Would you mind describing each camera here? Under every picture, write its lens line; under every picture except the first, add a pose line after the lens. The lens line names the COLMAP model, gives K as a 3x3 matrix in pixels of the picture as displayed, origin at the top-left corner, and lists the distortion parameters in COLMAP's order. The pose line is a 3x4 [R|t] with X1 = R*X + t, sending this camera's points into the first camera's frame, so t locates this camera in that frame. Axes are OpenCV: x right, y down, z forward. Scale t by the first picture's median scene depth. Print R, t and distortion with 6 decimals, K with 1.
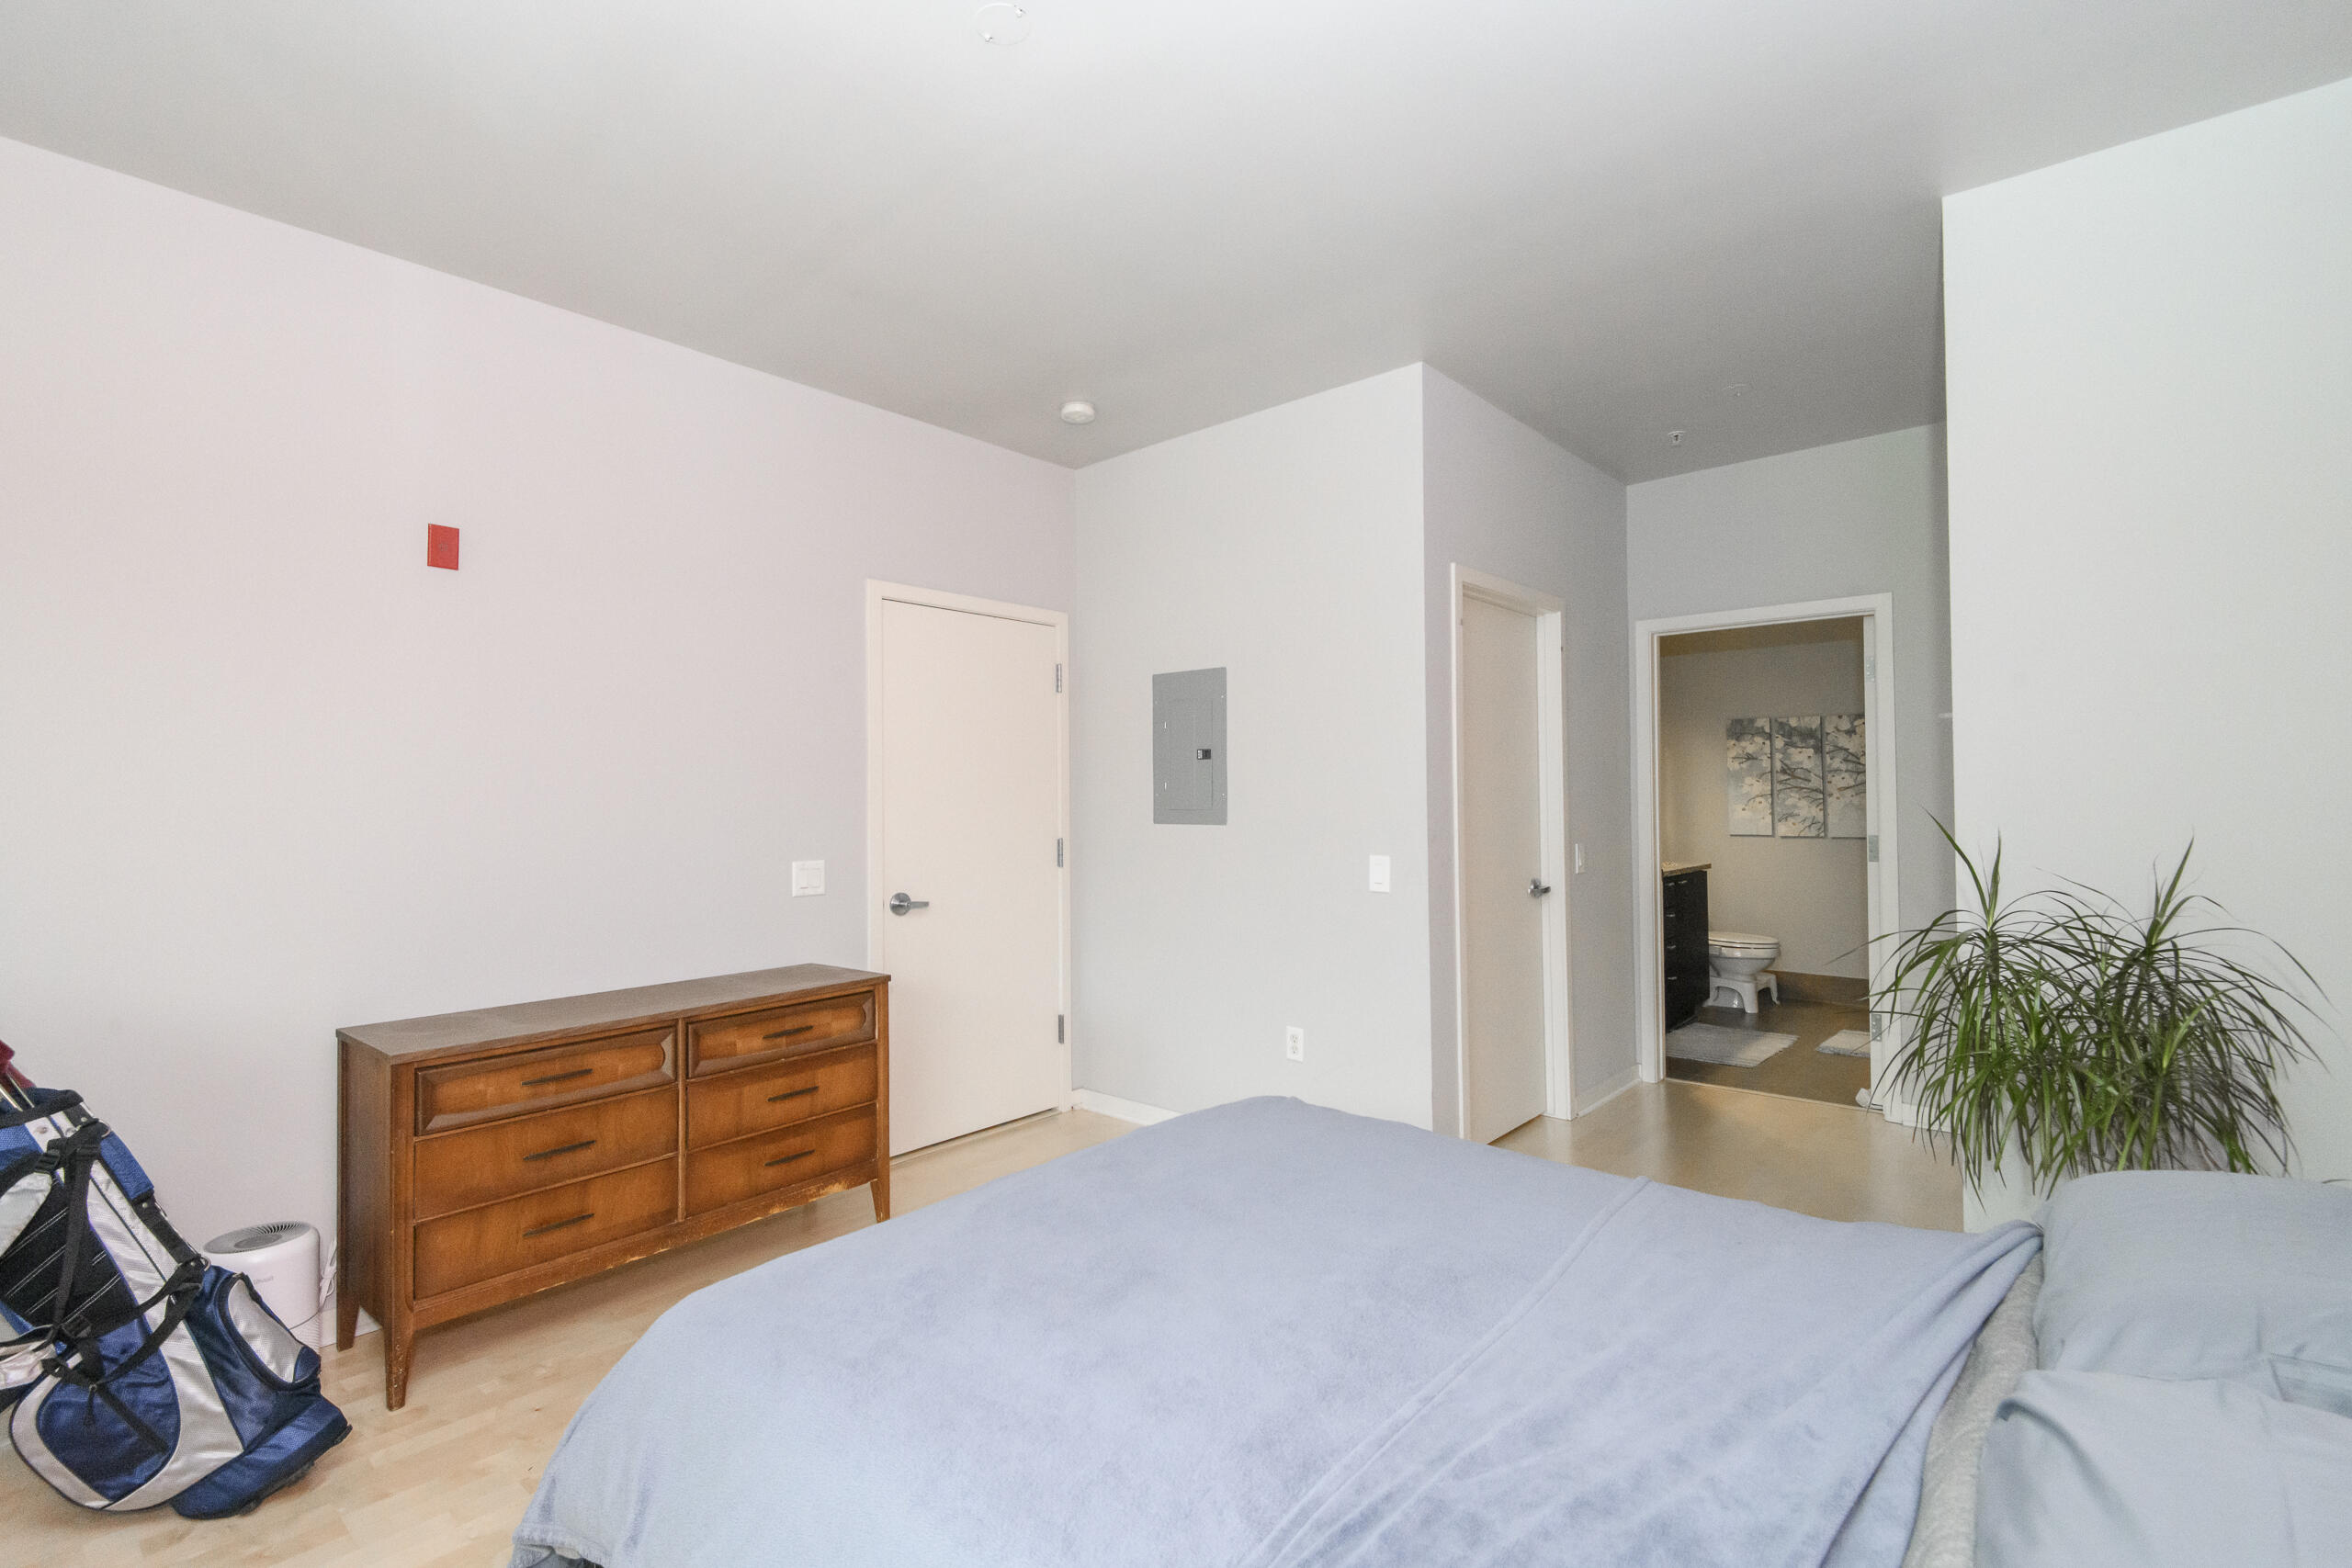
lens RADIAL K [[1071.4, 0, 1201.1], [0, 1071.4, 777.8], [0, 0, 1]] dist [0.033257, -0.010872]
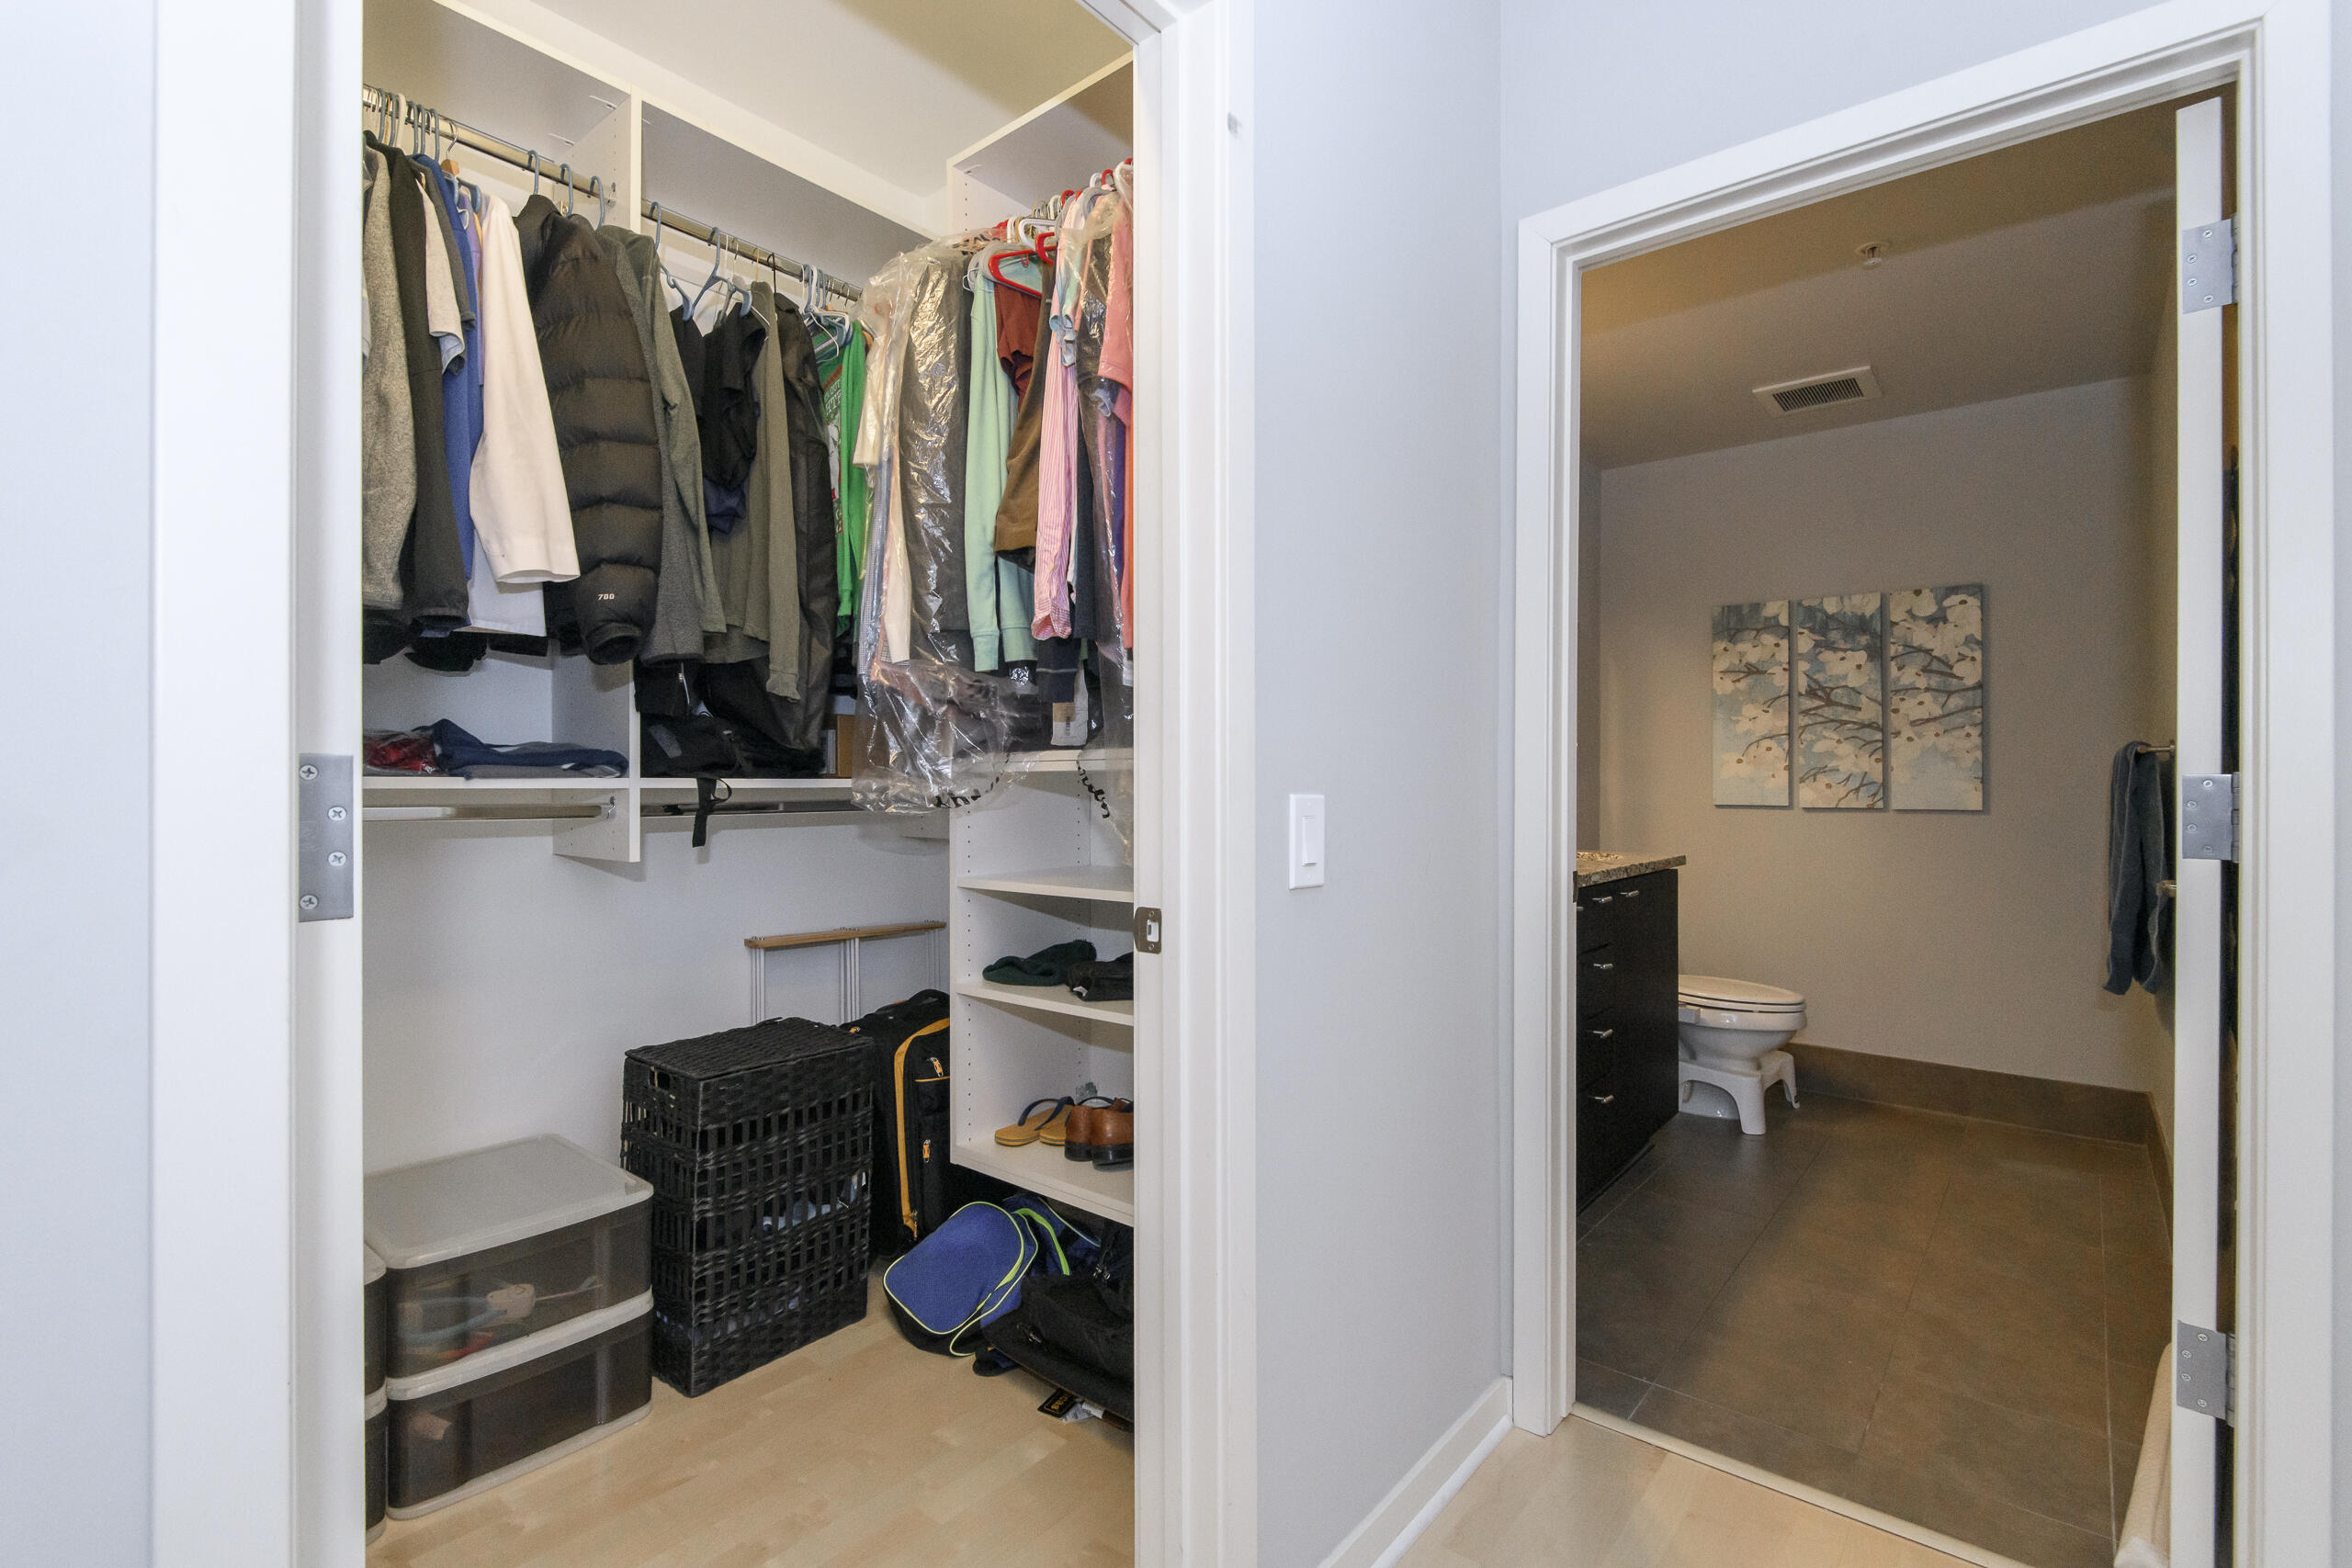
lens RADIAL K [[1071.4, 0, 1201.1], [0, 1071.4, 777.8], [0, 0, 1]] dist [0.033257, -0.010872]
pose [[0.999380, 0.013147, 0.032649, 0.203669], [-0.013513, 0.999848, 0.011017, 0.036969], [-0.032499, -0.011452, 0.999406, 0.448796]]
